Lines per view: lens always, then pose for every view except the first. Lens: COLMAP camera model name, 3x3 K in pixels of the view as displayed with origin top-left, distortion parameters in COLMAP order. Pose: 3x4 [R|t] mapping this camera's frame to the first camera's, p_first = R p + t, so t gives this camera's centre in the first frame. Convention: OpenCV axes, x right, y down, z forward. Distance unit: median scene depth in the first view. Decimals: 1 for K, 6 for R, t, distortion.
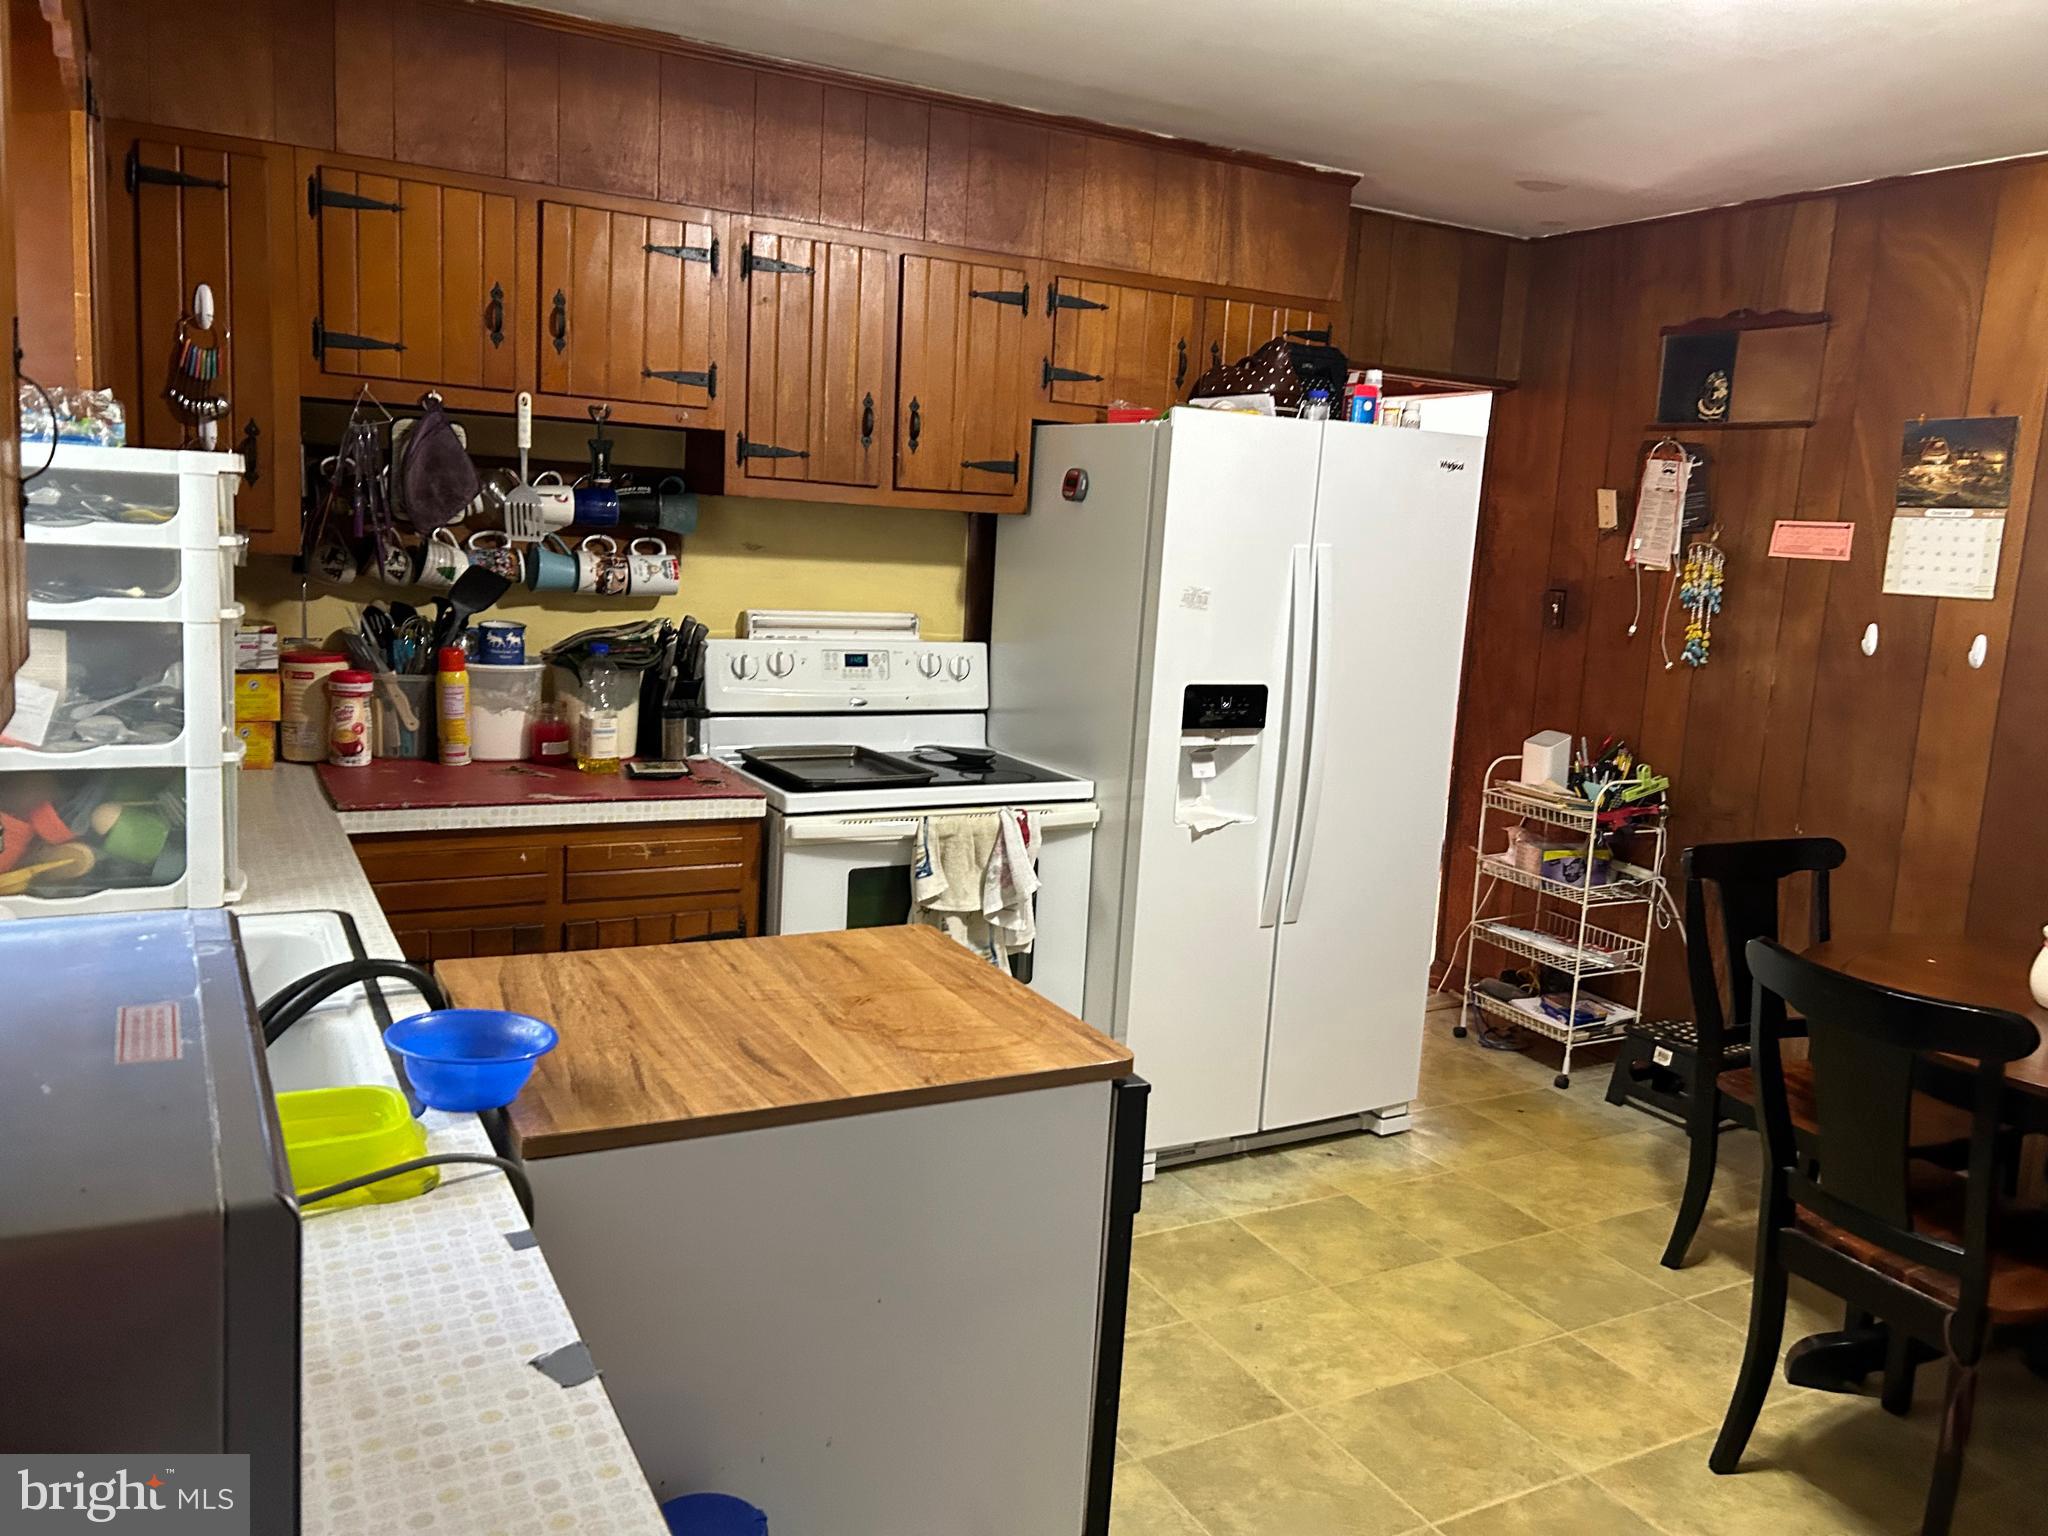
lens RADIAL K [[1569.8, 0, 1056.9], [0, 1569.8, 773.2], [0, 0, 1]] dist [0.081833, -0.155110]
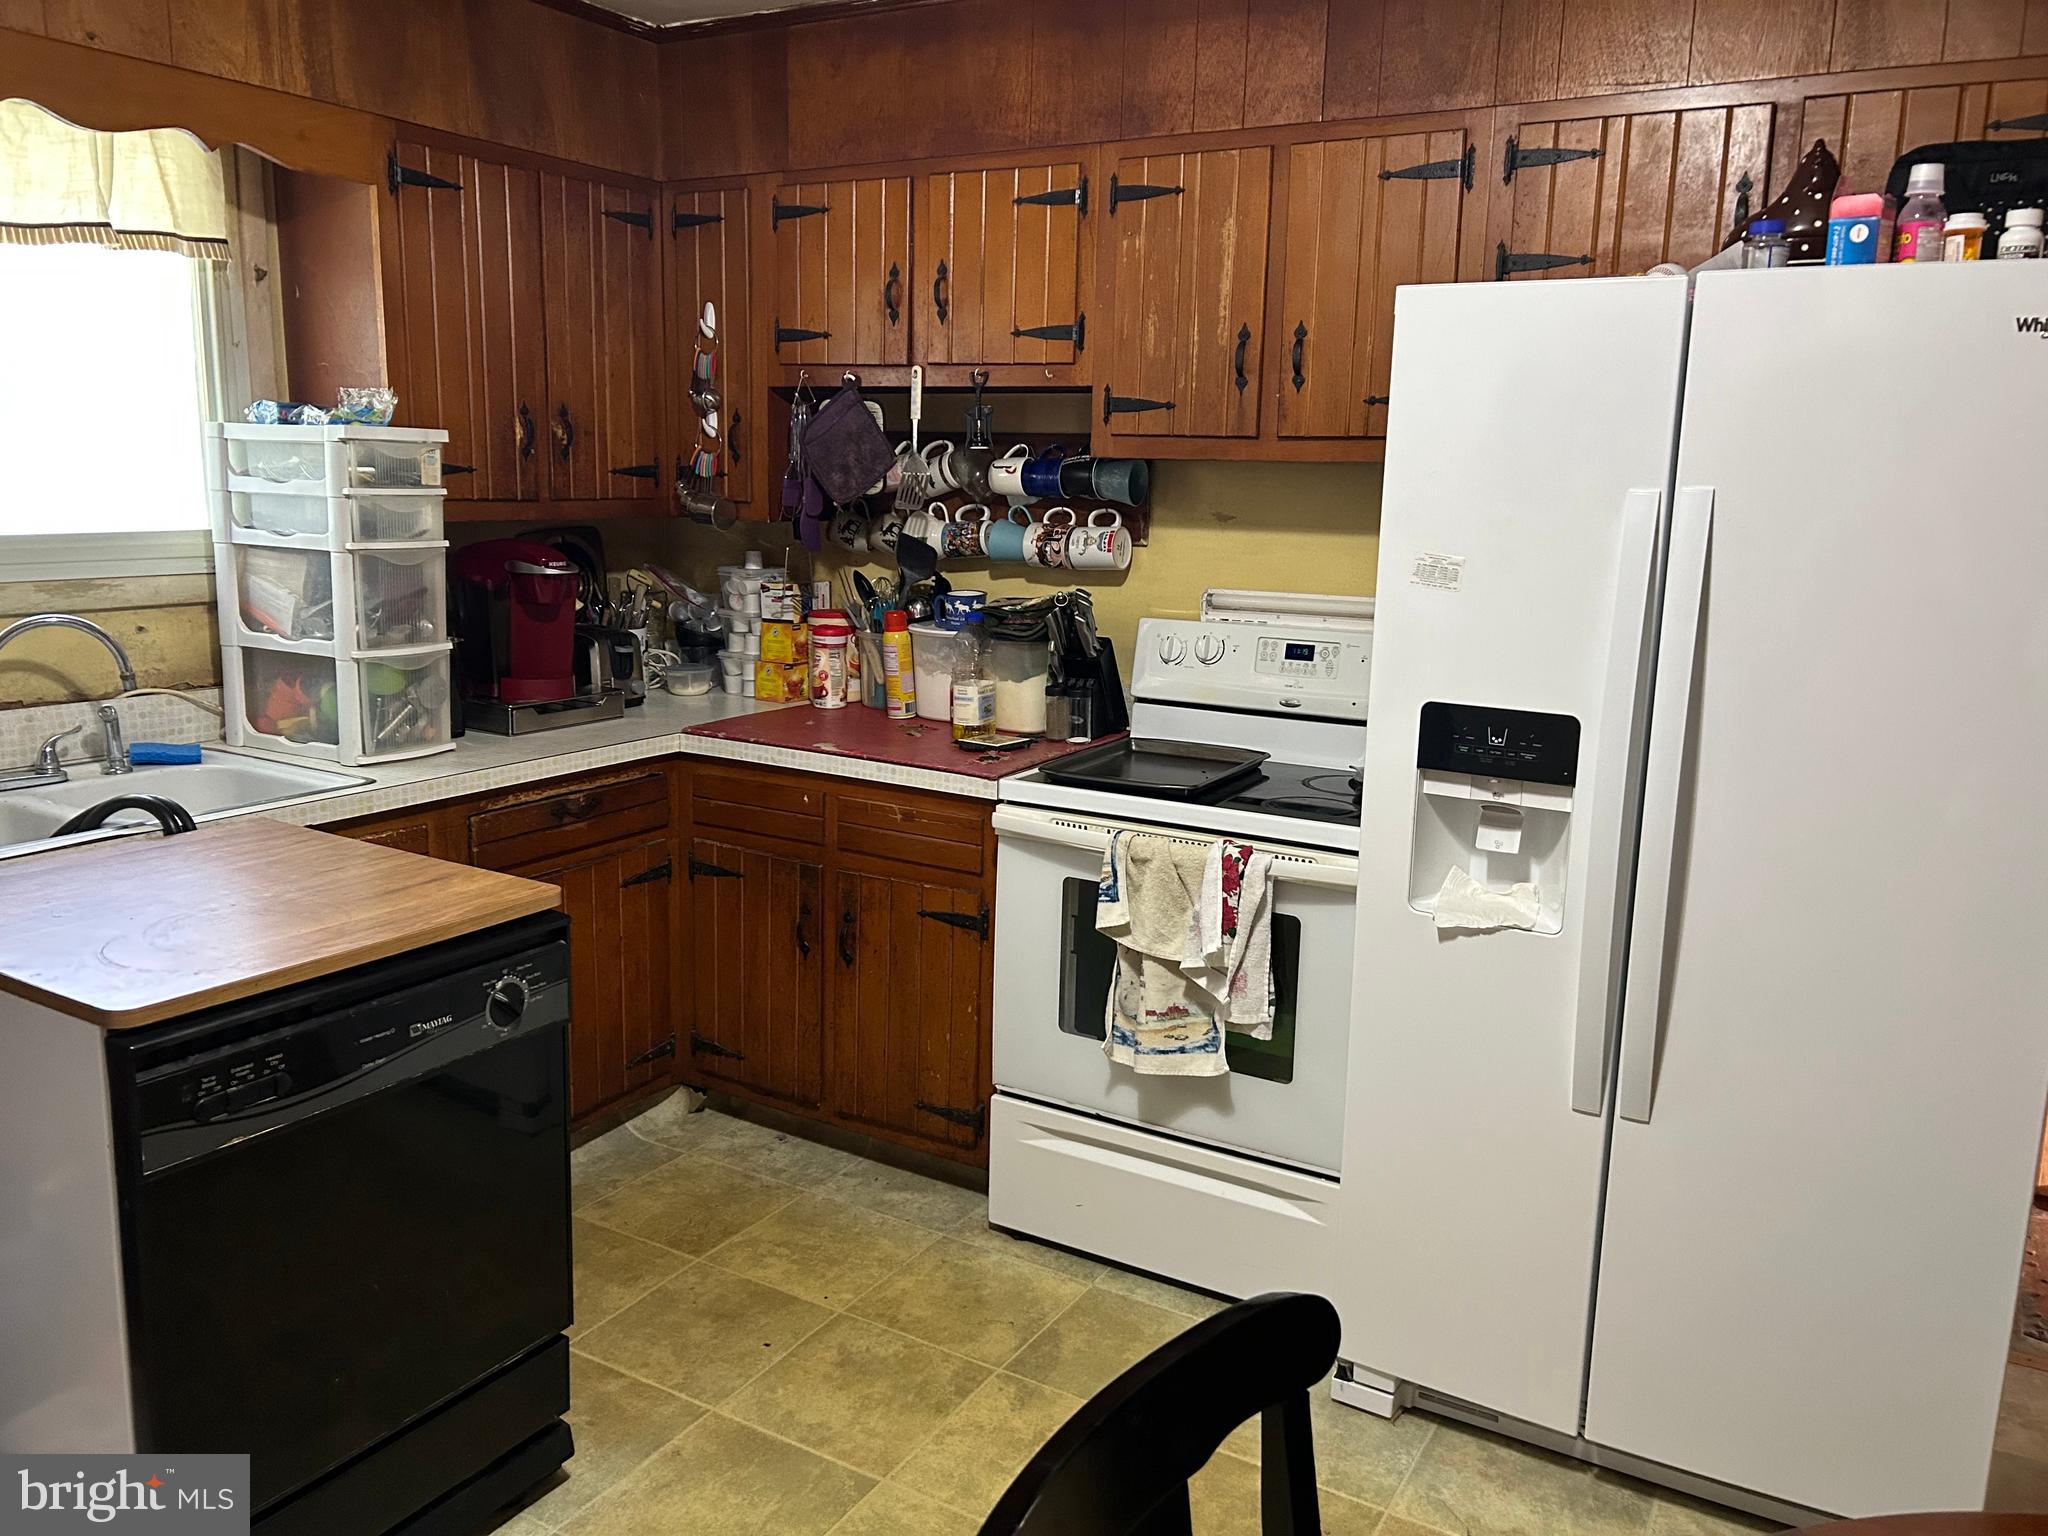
lens RADIAL K [[1551.2, 0, 1024.0], [0, 1551.2, 768.0], [0, 0, 1]] dist [0.042942, -0.061397]
pose [[0.498688, 0.118485, -0.858645, 0.557645], [-0.136934, 0.988943, 0.056936, -0.042083], [0.855897, 0.089185, 0.509398, 0.512208]]
